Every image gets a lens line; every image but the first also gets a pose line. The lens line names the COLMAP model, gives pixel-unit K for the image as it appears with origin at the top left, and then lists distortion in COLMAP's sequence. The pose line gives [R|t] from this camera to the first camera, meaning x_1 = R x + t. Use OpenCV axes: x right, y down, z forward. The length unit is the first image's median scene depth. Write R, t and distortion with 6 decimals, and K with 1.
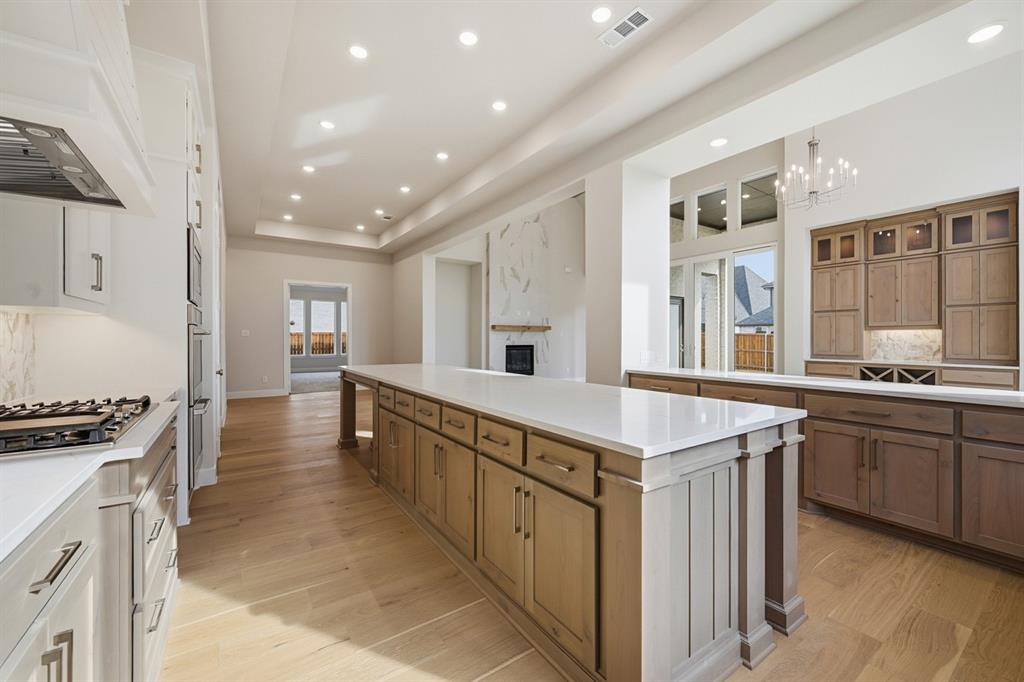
lens RADIAL K [[407.8, 0, 514.1], [0, 407.8, 339.4], [0, 0, 1]] dist [-0.001981, 0.001047]
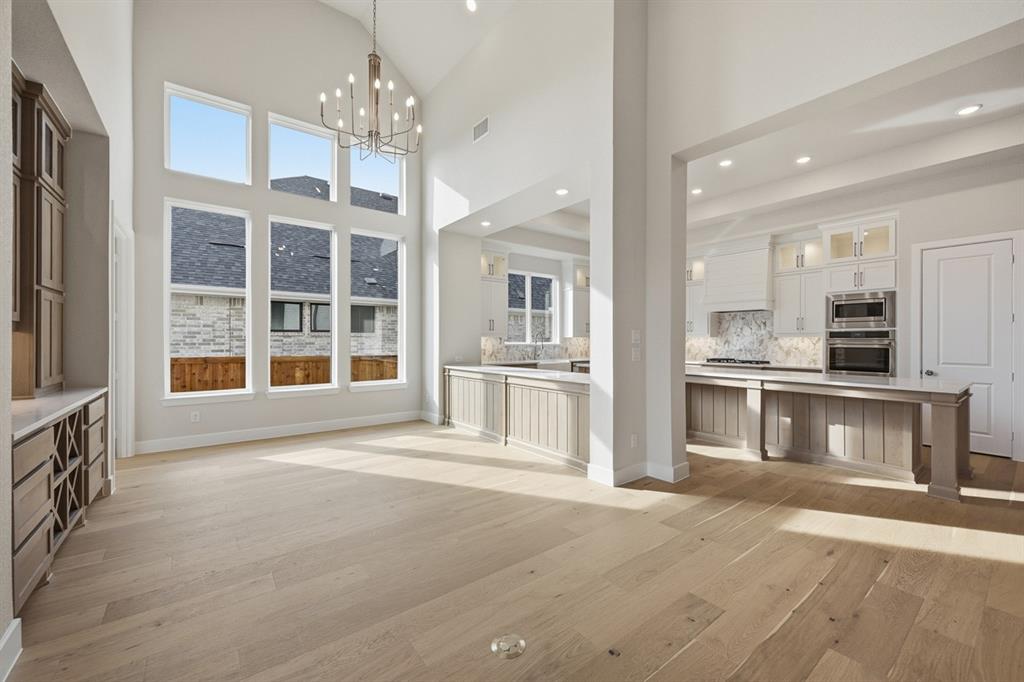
lens RADIAL K [[407.8, 0, 512.8], [0, 407.8, 340.6], [0, 0, 1]] dist [-0.001981, 0.001047]
pose [[-0.998528, -0.002606, -0.054185, 0.275417], [-0.002767, 0.999992, 0.002905, -0.009435], [0.054177, 0.003051, -0.998527, 0.858807]]
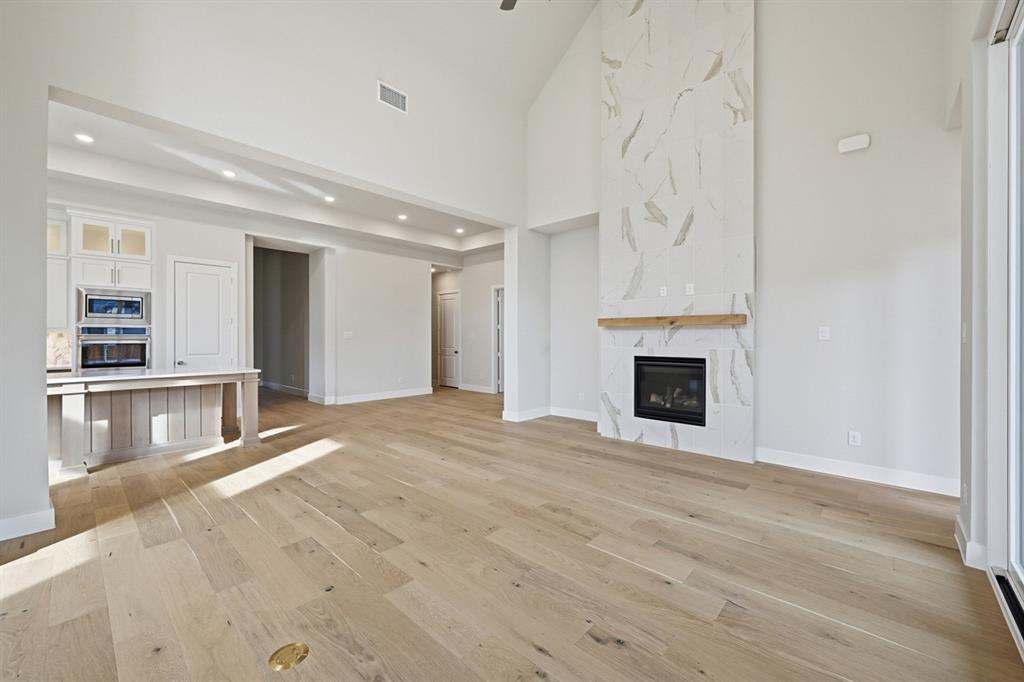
lens RADIAL K [[407.8, 0, 514.2], [0, 407.8, 338.1], [0, 0, 1]] dist [-0.001981, 0.001047]
pose [[0.227398, 0.001486, -0.973801, 0.454104], [-0.002092, 0.999997, 0.001038, -0.008988], [0.973800, 0.001801, 0.227400, 0.734656]]
